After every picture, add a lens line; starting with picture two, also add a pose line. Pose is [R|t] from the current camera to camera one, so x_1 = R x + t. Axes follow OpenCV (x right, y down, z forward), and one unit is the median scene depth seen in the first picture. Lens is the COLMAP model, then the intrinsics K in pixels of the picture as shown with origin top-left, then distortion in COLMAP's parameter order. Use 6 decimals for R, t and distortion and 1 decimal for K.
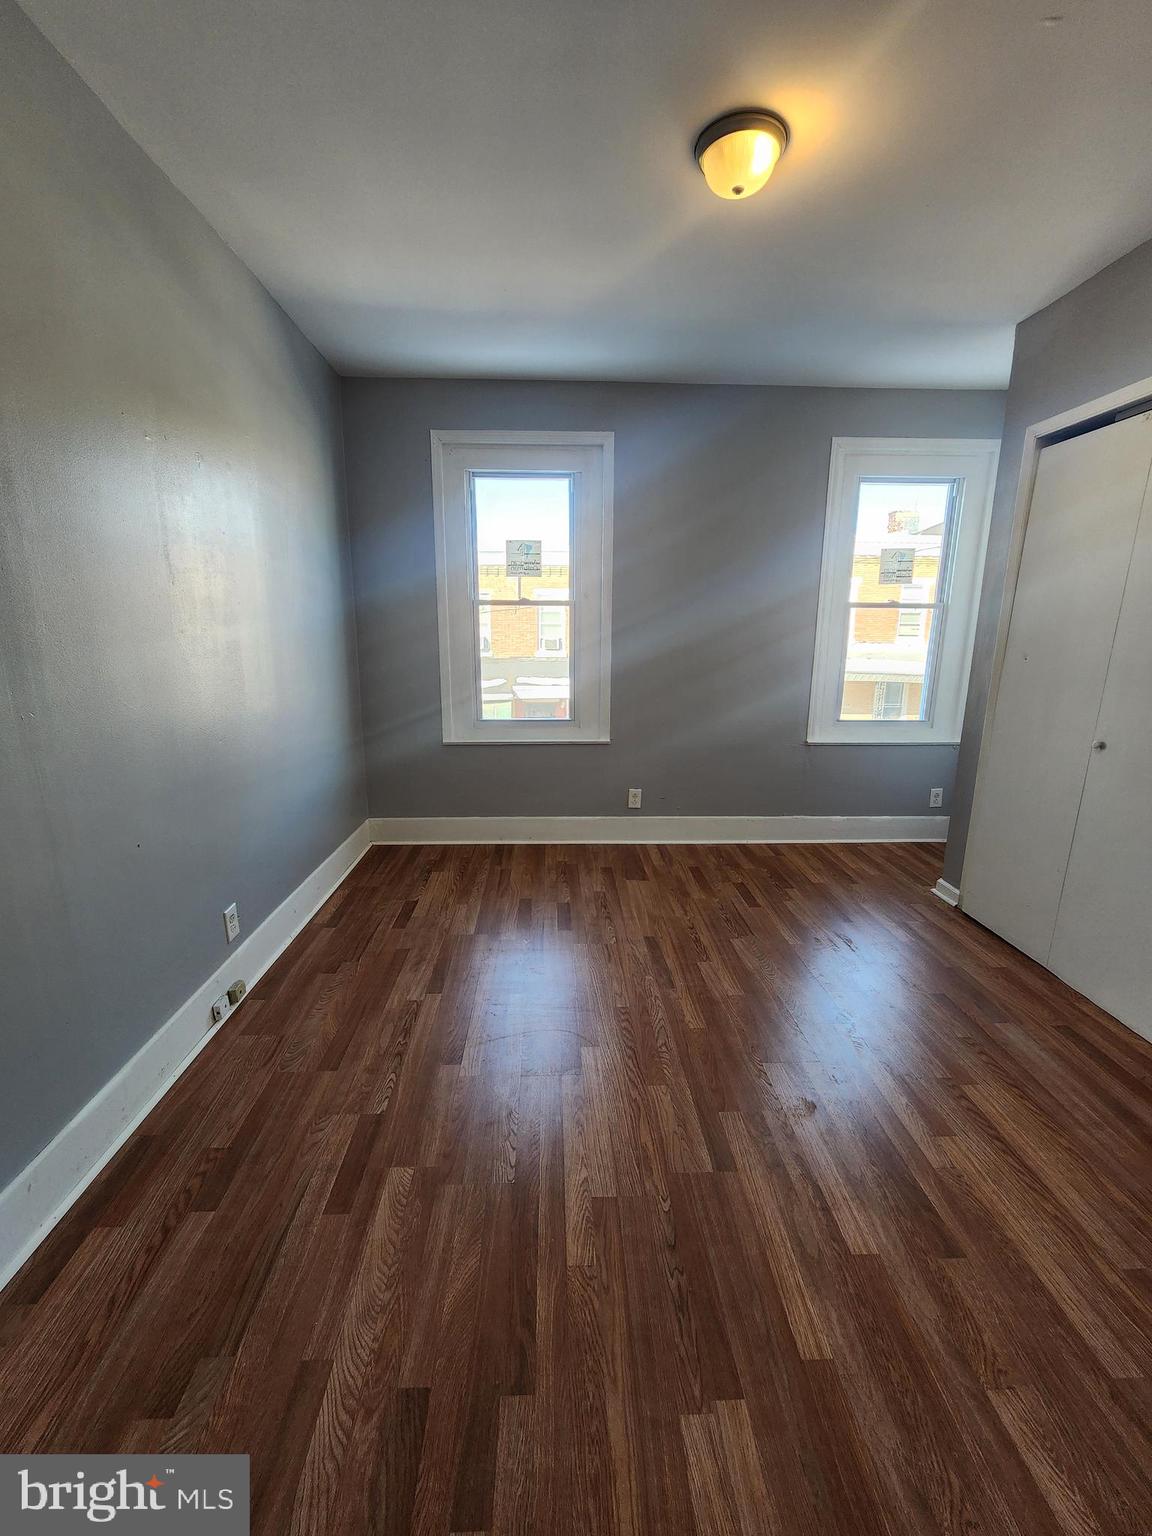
lens RADIAL K [[641.9, 0, 562.8], [0, 641.9, 764.3], [0, 0, 1]] dist [-0.001786, 0.000209]
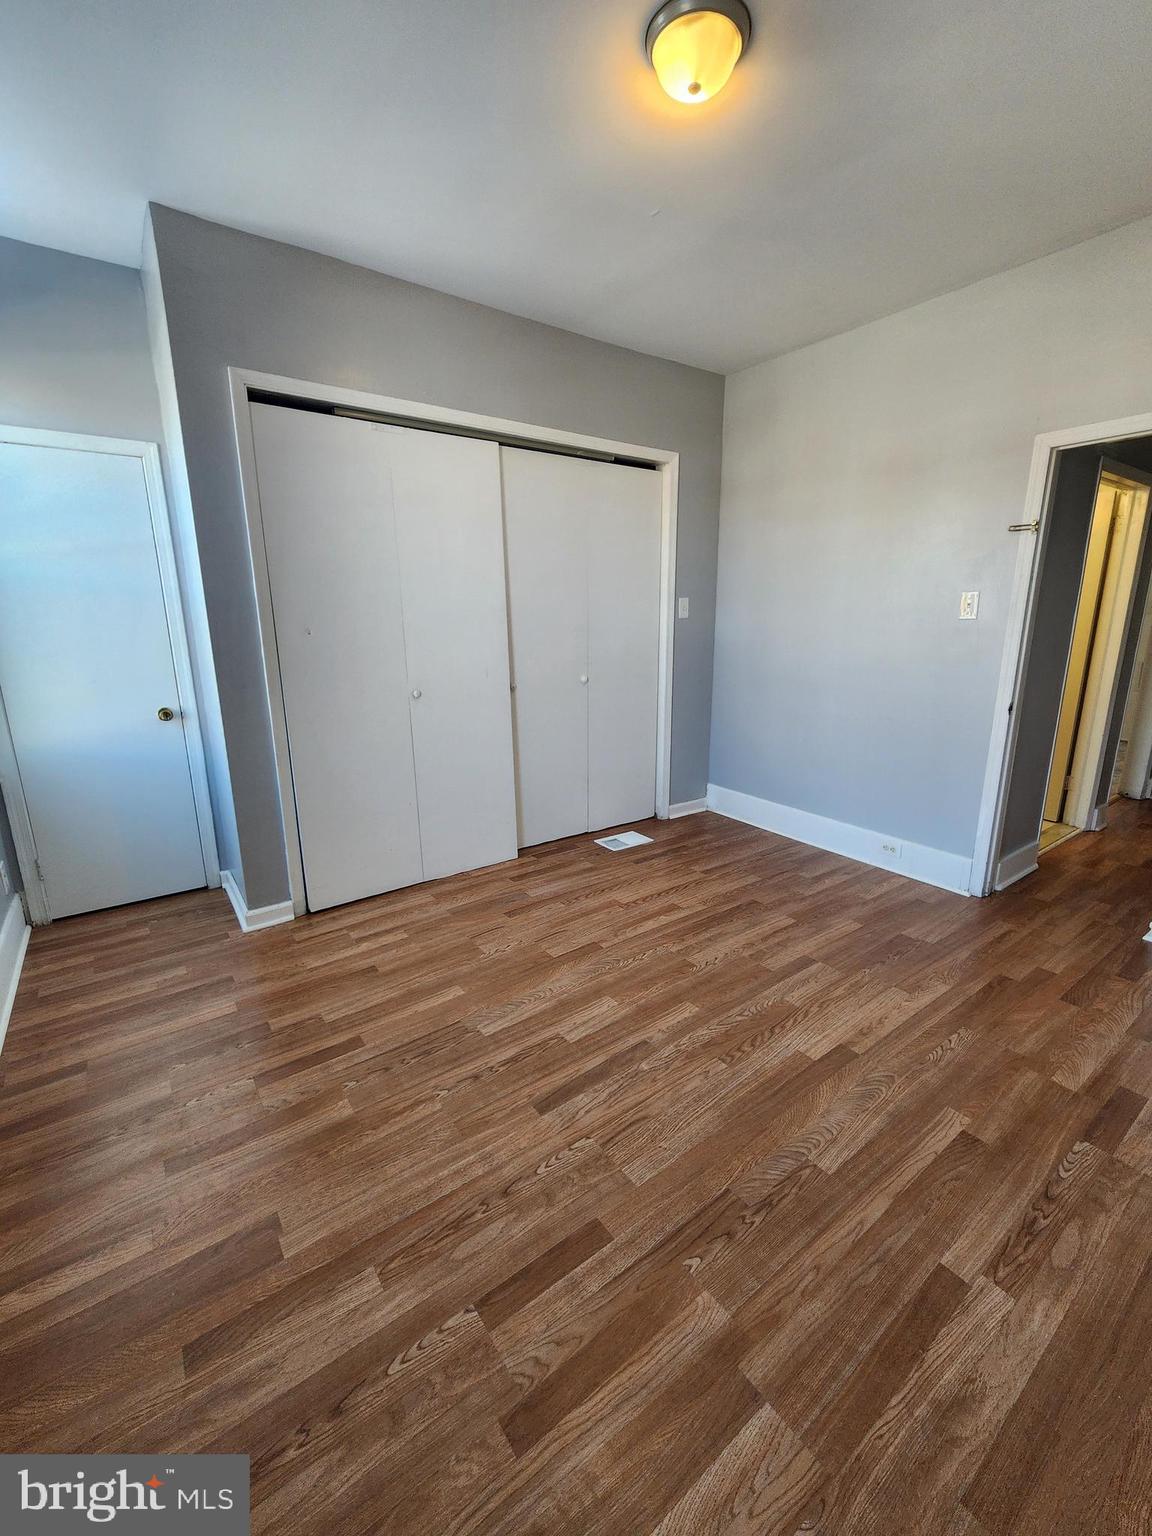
lens RADIAL K [[636.3, 0, 583.9], [0, 636.3, 759.9], [0, 0, 1]] dist [-0.004860, 0.002444]
pose [[-0.580162, -0.189033, 0.792262, -0.354208], [0.178404, 0.919584, 0.350054, -0.276804], [-0.794723, 0.344431, -0.499783, 1.338828]]
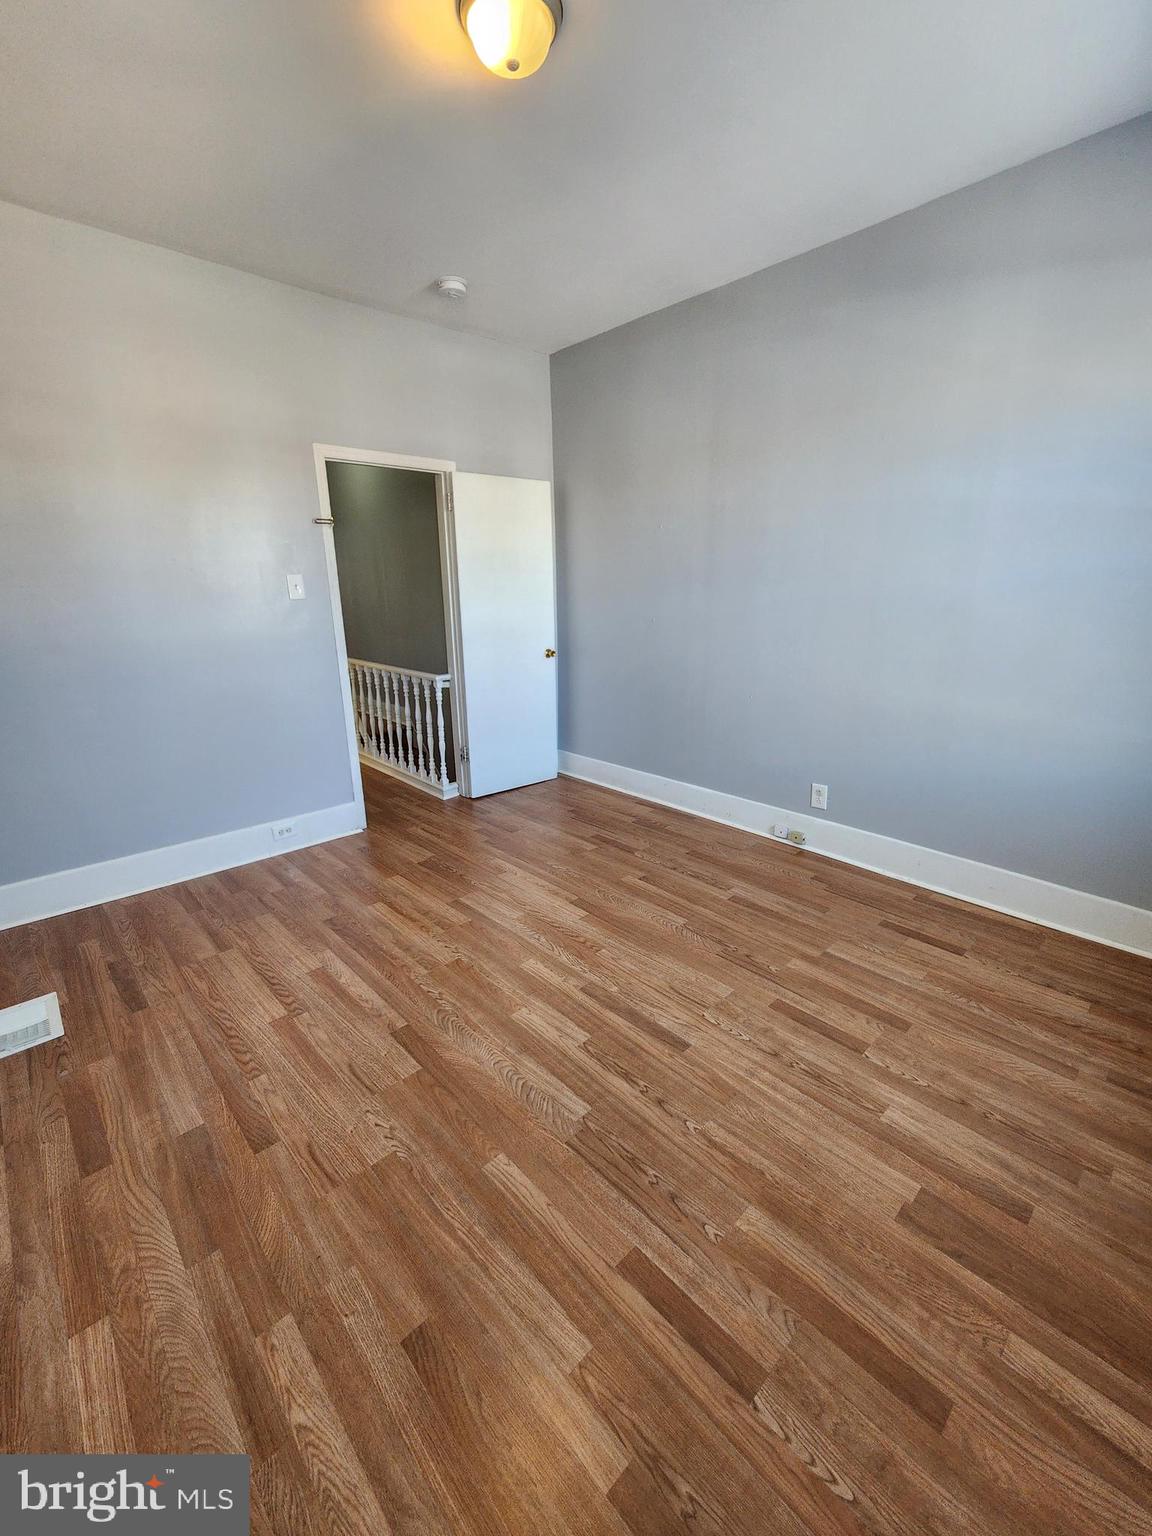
lens RADIAL K [[636.3, 0, 583.9], [0, 636.3, 759.9], [0, 0, 1]] dist [-0.004860, 0.002444]
pose [[-0.740278, 0.183615, -0.646741, 0.672963], [-0.137723, 0.900163, 0.413205, -0.293540], [0.658043, 0.394958, -0.641083, 1.432358]]
